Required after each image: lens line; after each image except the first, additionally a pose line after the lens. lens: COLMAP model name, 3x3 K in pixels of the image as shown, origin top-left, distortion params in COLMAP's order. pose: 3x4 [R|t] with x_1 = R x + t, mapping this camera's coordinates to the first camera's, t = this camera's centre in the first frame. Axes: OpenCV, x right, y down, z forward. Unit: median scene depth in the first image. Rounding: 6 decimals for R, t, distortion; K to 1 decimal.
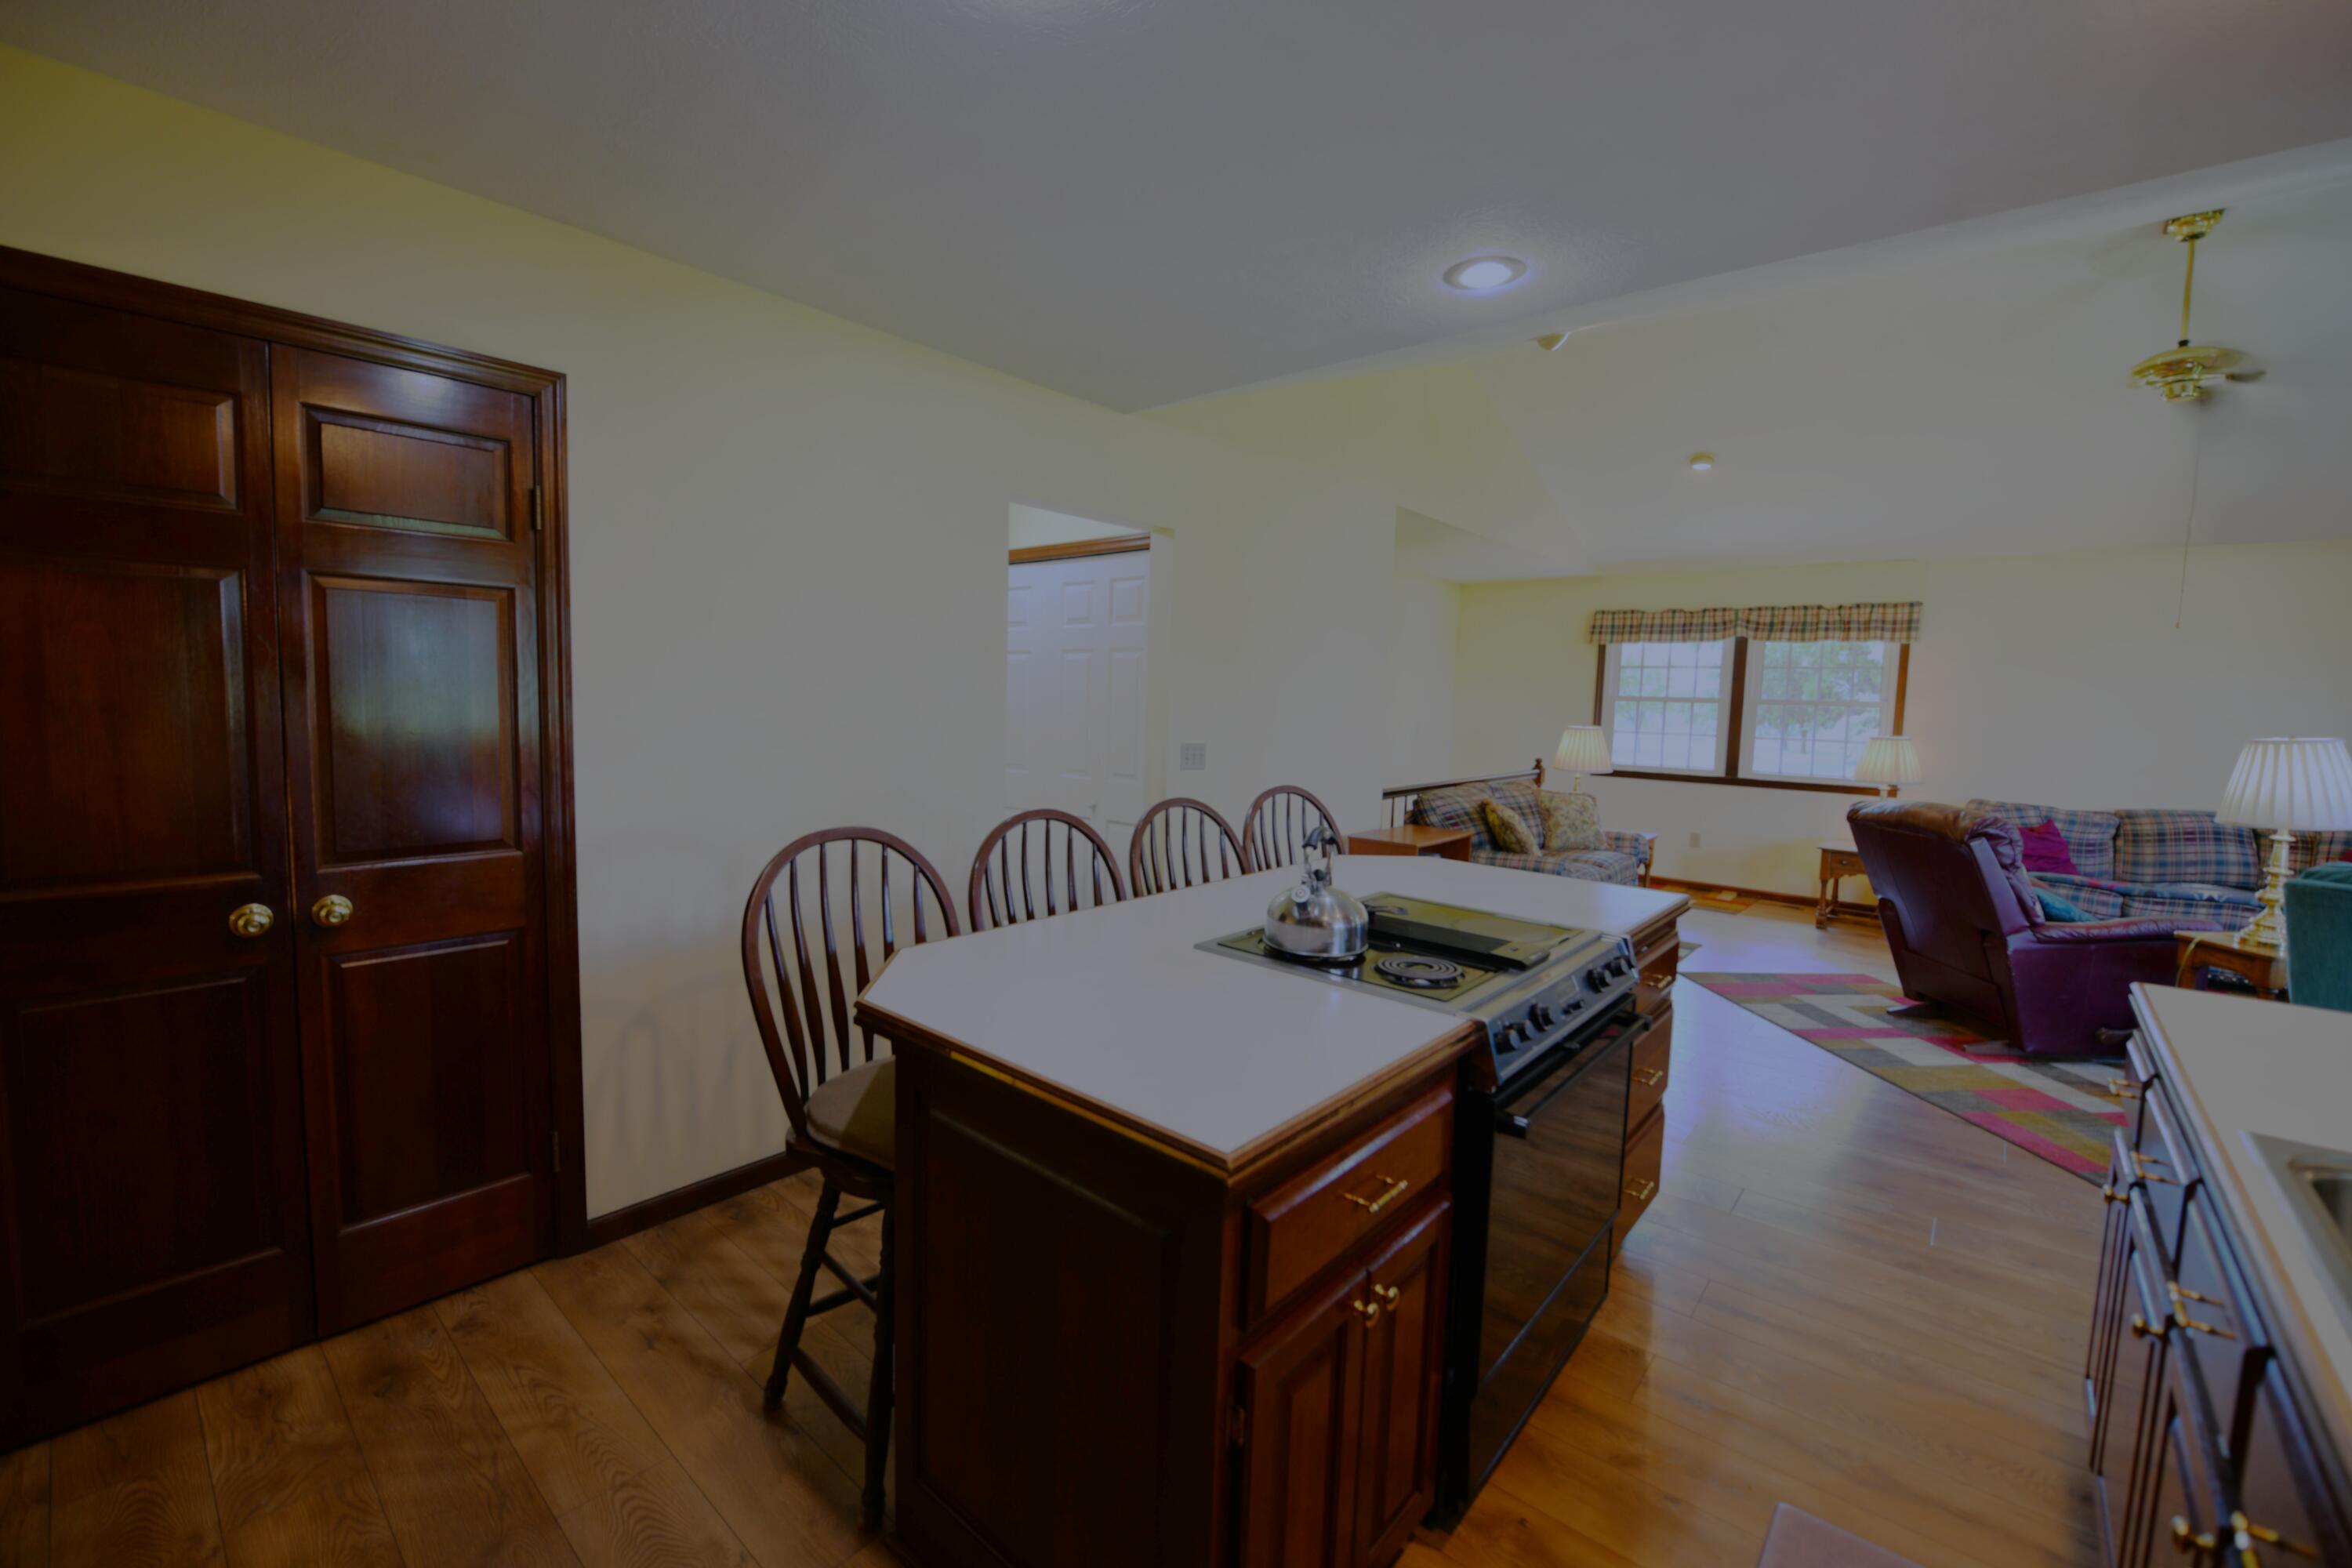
lens RADIAL K [[964.5, 0, 1168.5], [0, 964.5, 774.7], [0, 0, 1]] dist [-0.012364, -0.003799]
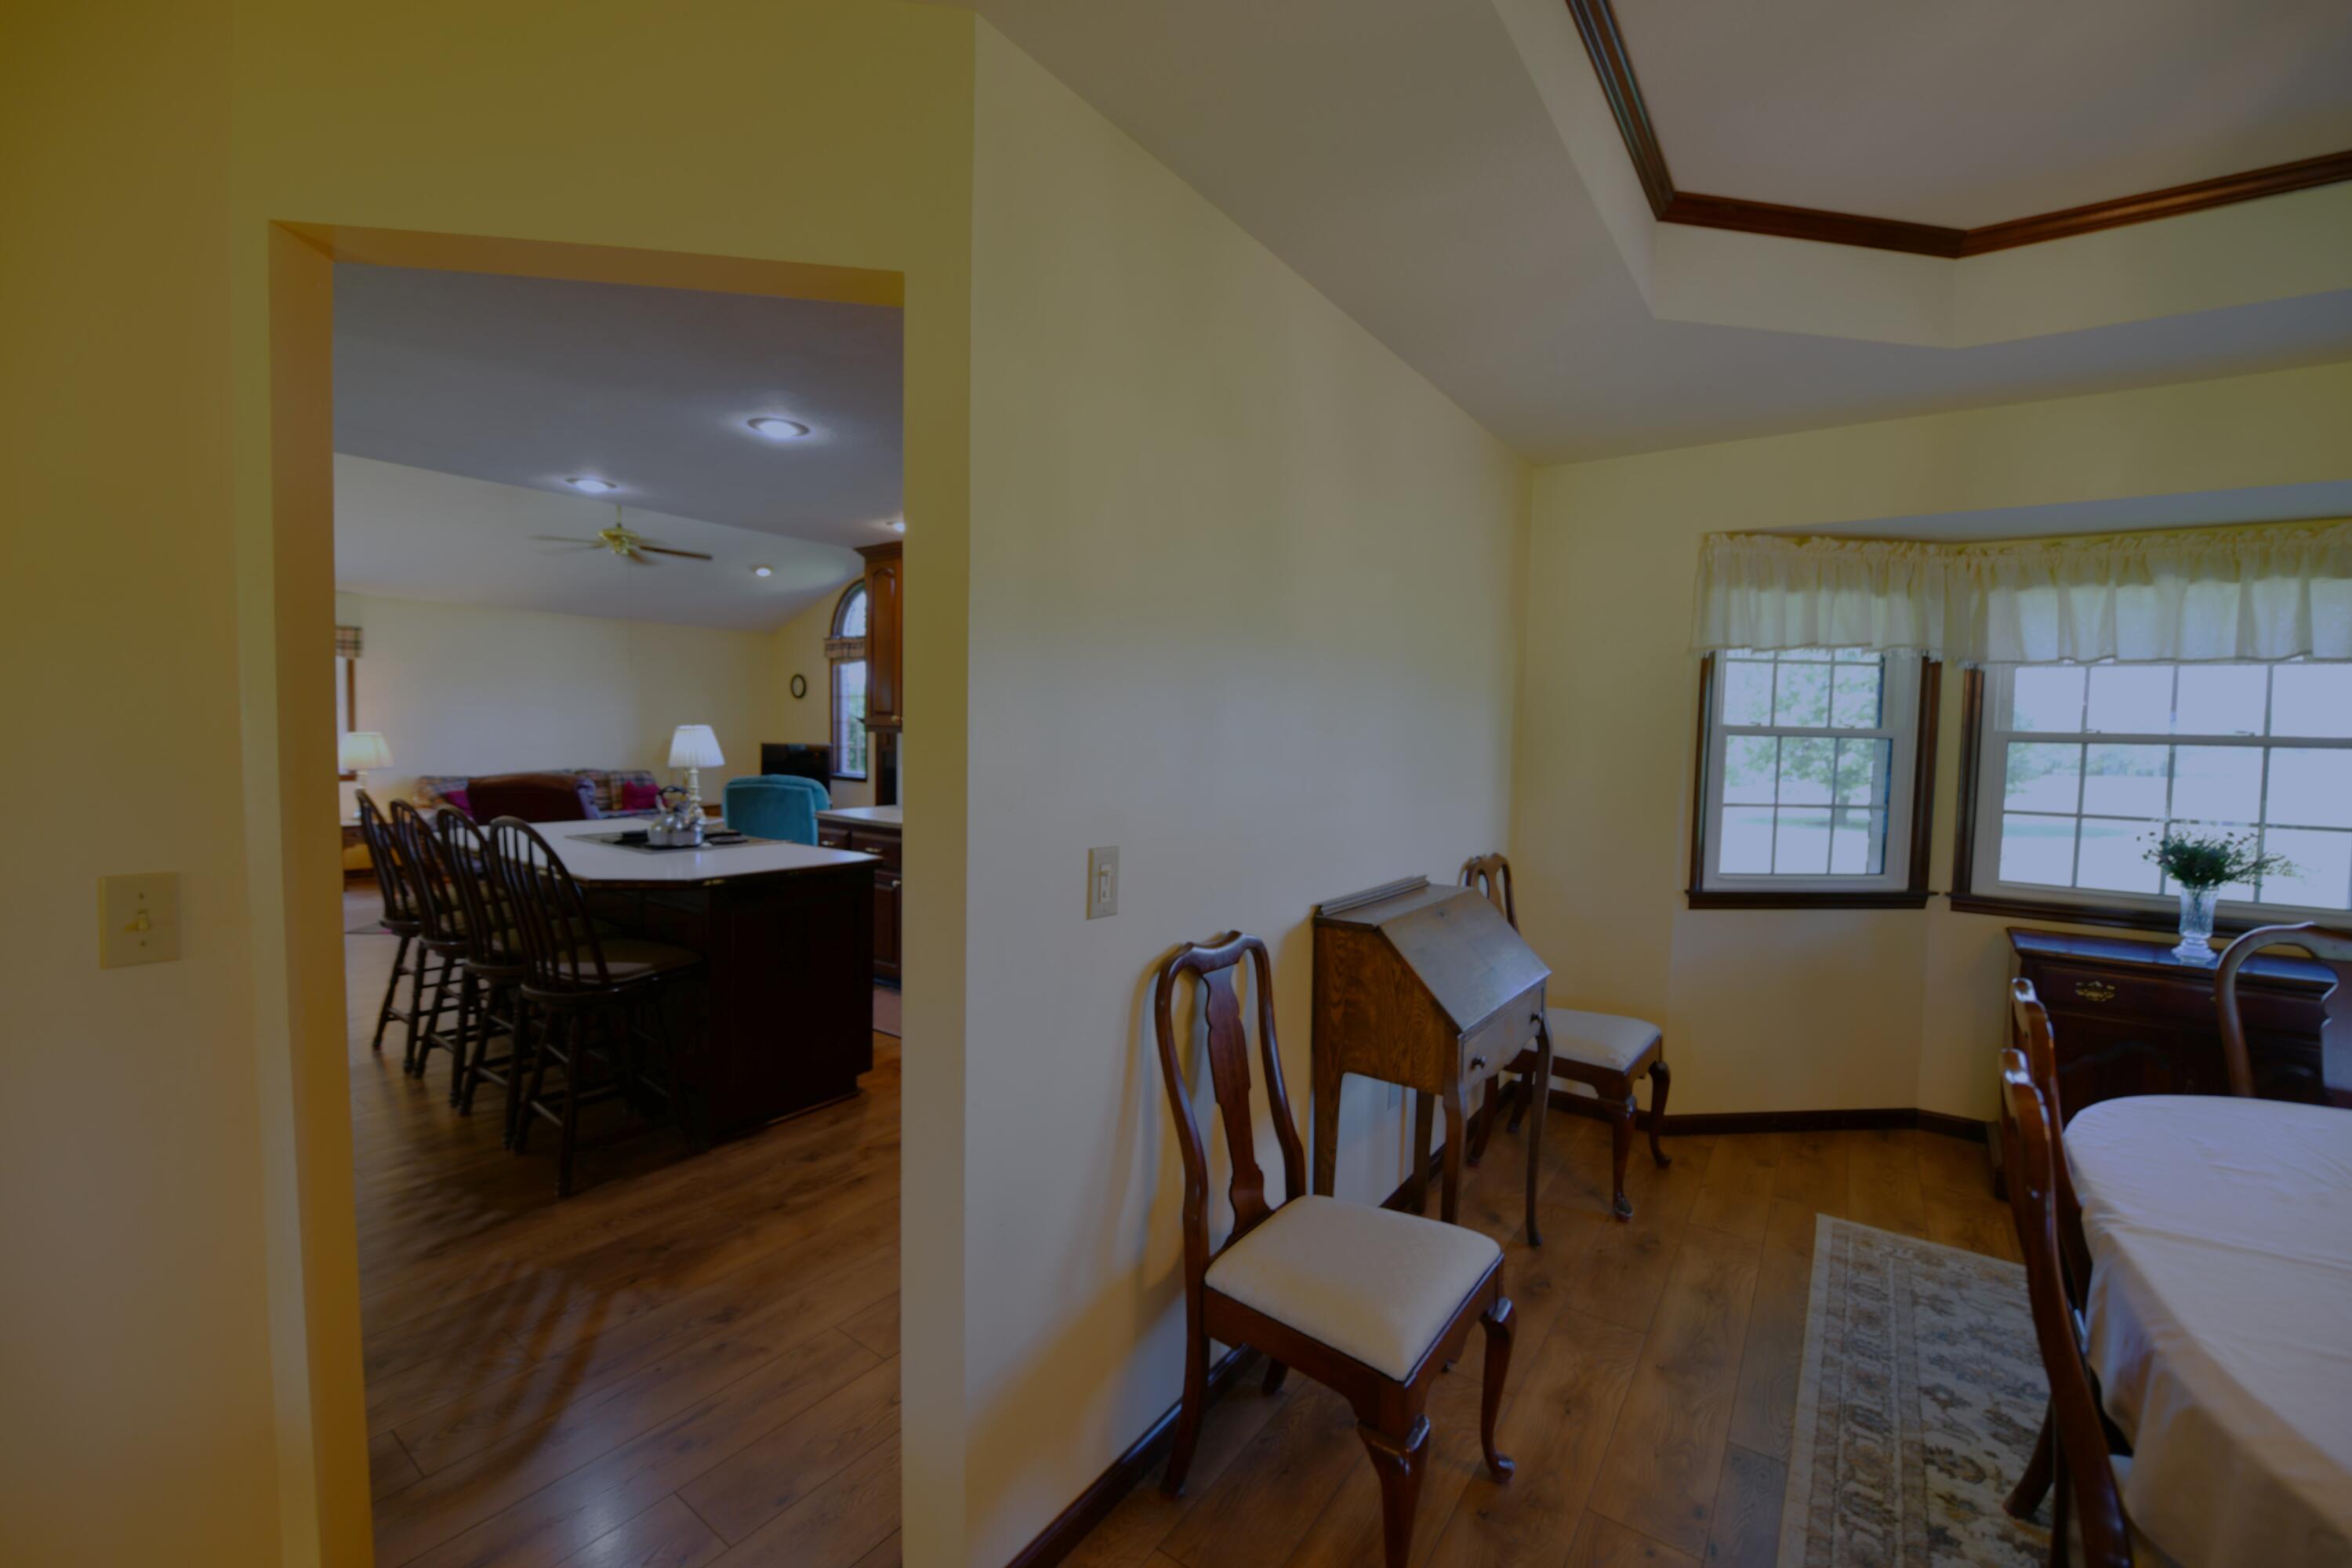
lens RADIAL K [[940.5, 0, 1164.8], [0, 940.5, 774.3], [0, 0, 1]] dist [-0.014066, -0.002288]
pose [[-0.080596, -0.075603, 0.993875, -0.542002], [0.061636, 0.994833, 0.080674, -0.018305], [-0.994839, 0.067760, -0.075520, 0.034072]]
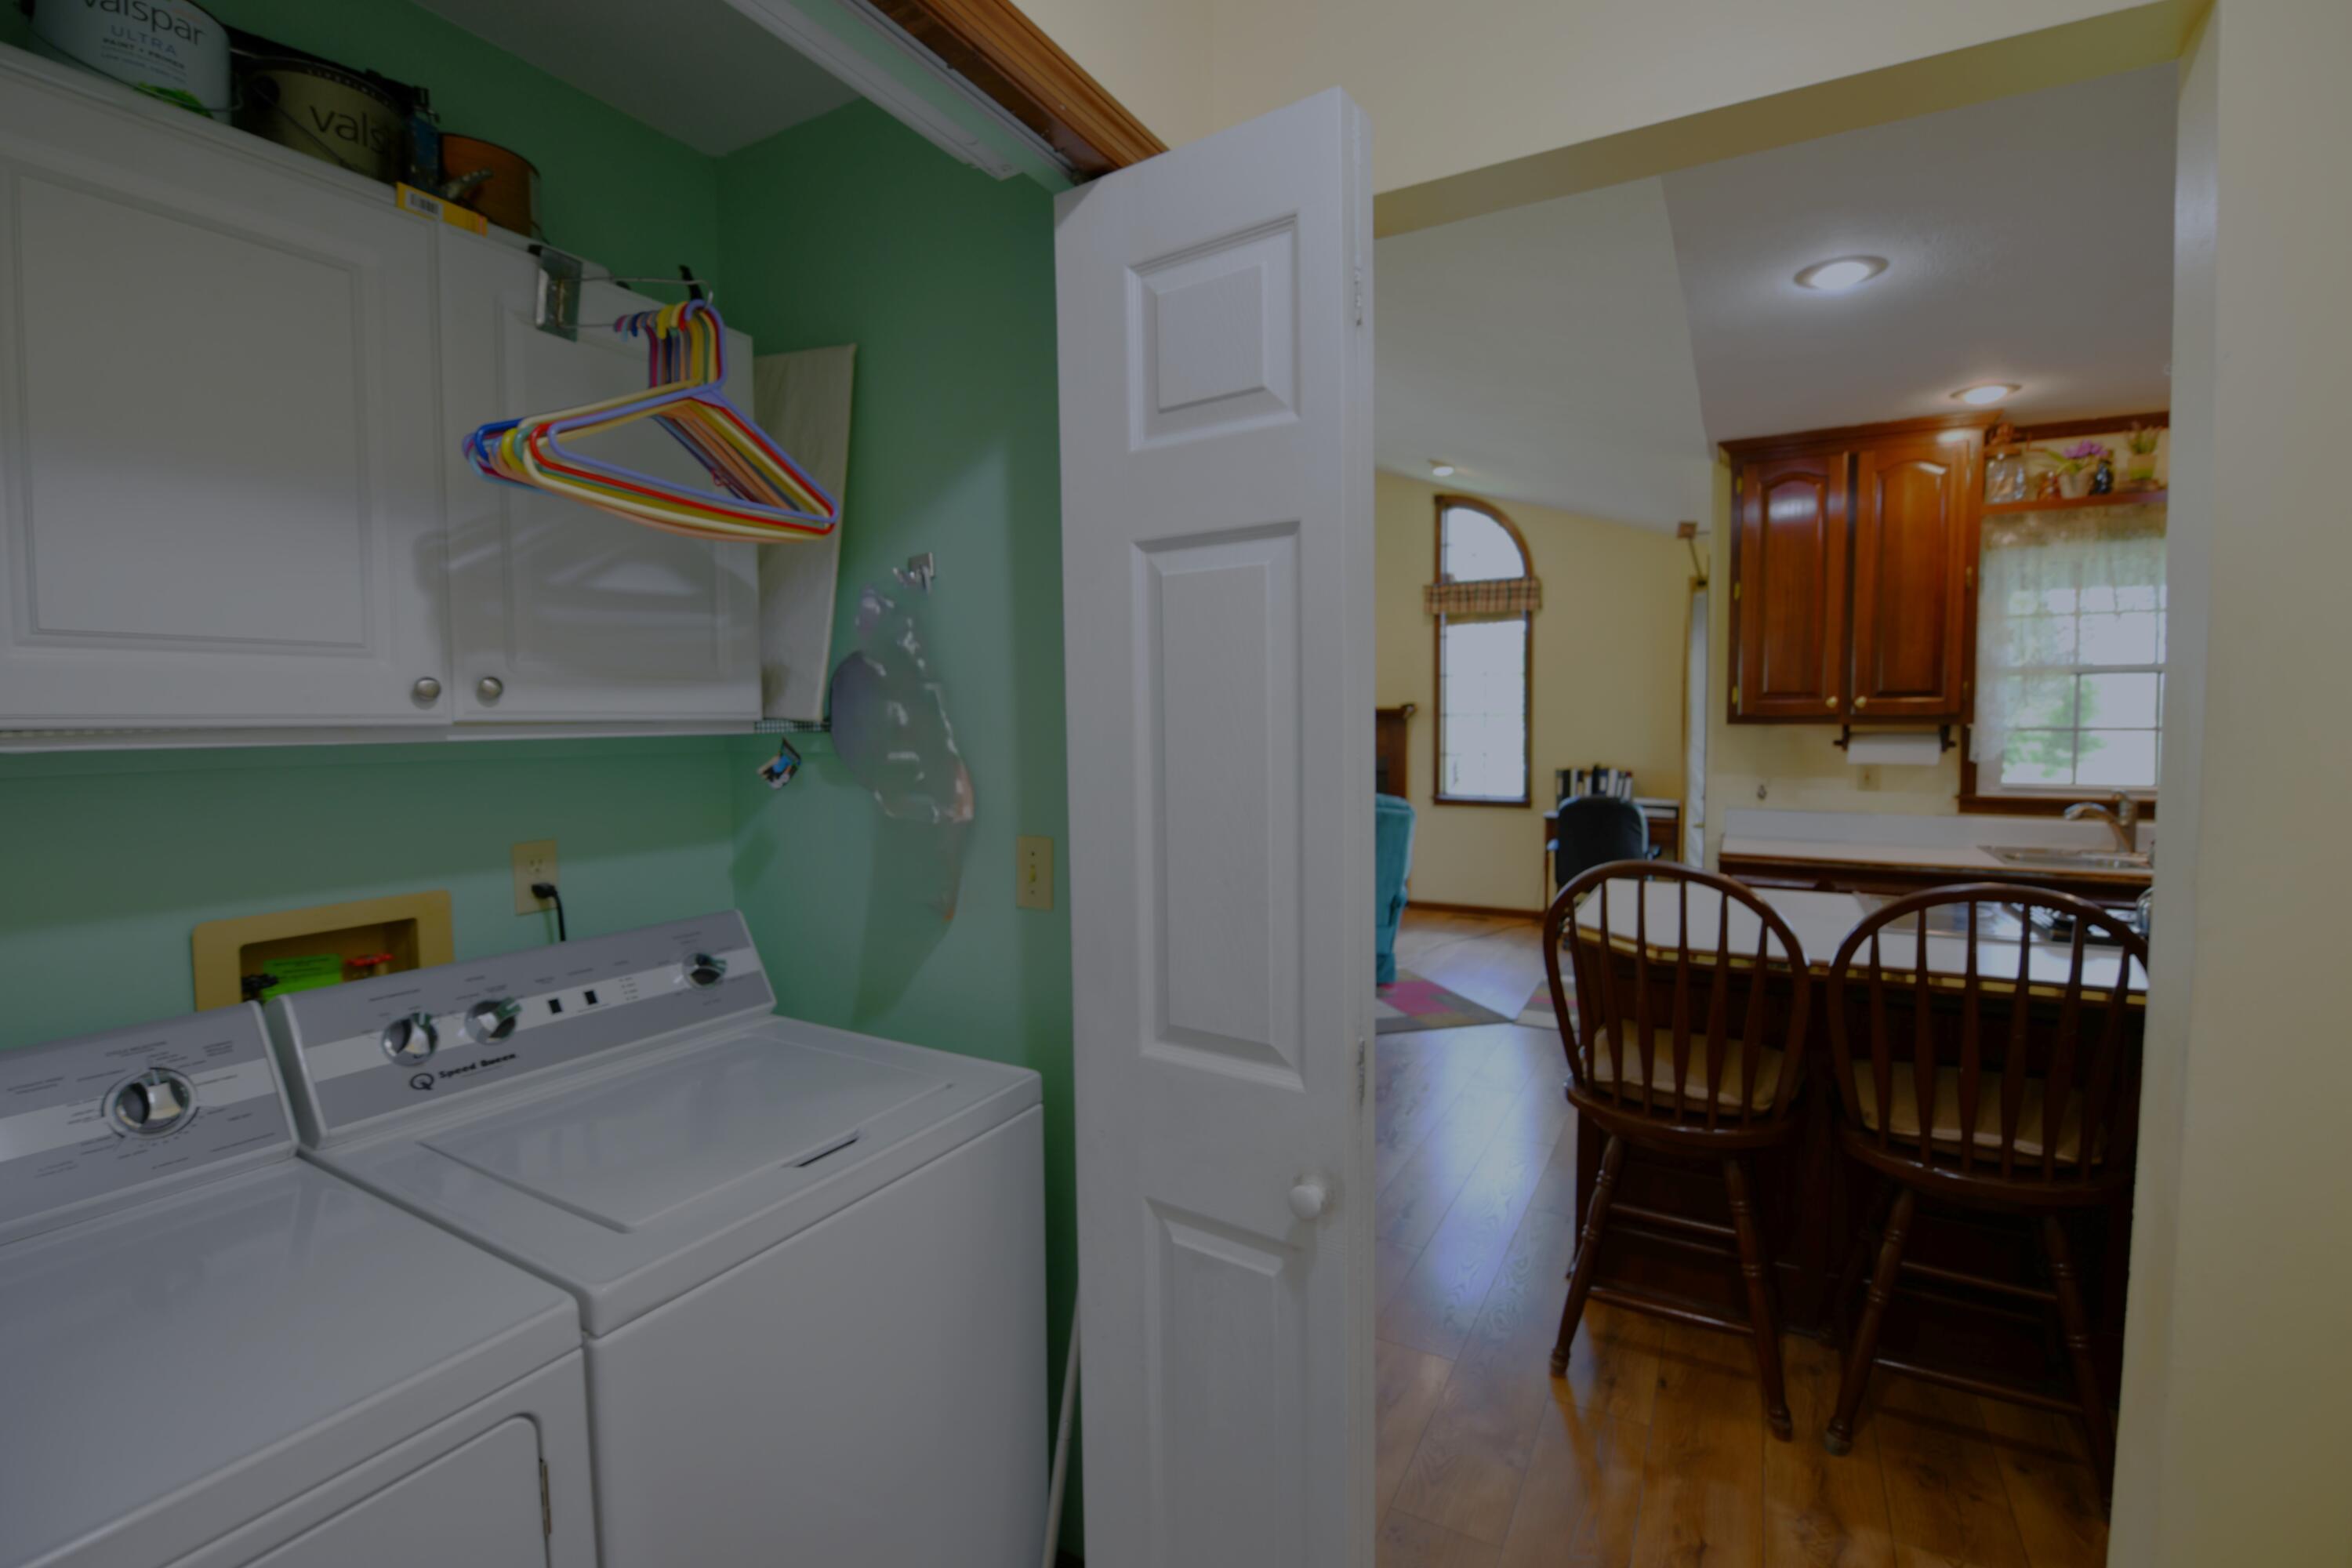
lens RADIAL K [[1022.8, 0, 1160.2], [0, 1022.8, 771.8], [0, 0, 1]] dist [-0.016990, -0.001100]
pose [[-0.194552, -0.073256, 0.978153, -0.201238], [0.083363, 0.992365, 0.090901, -0.058674], [-0.977343, 0.099227, -0.186960, 0.677061]]
